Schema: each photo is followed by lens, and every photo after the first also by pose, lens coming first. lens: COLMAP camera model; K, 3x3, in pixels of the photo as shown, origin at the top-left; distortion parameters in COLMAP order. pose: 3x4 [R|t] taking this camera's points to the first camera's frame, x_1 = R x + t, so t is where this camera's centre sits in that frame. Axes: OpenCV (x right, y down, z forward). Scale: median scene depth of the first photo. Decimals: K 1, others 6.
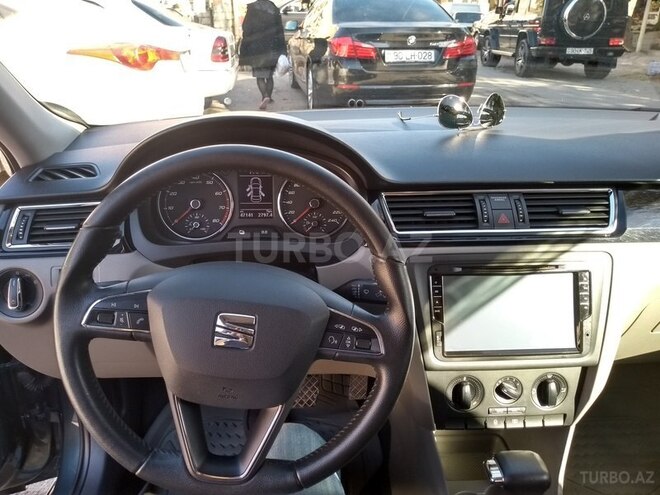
lens RADIAL K [[530.5, 0, 333.3], [0, 530.5, 245.2], [0, 0, 1]] dist [0.017931, -0.001681]
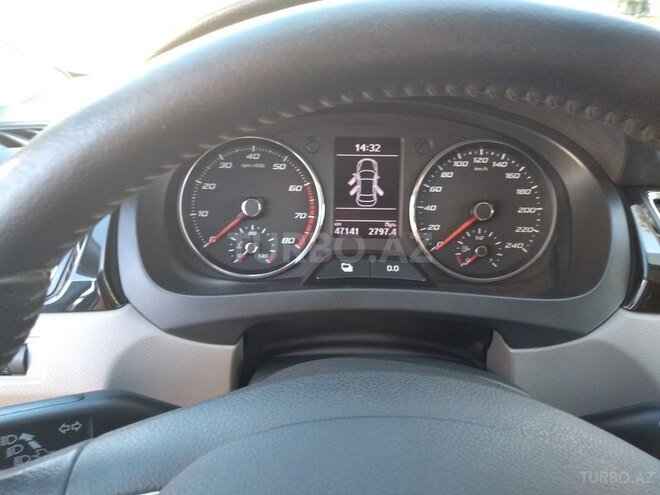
lens RADIAL K [[530.5, 0, 327.6], [0, 530.5, 245.6], [0, 0, 1]] dist [0.017931, -0.001681]
pose [[0.998638, 0.024583, -0.046020, -0.158416], [-0.025734, 0.999366, -0.024590, -0.029526], [0.045386, 0.025740, 0.998638, 0.484617]]
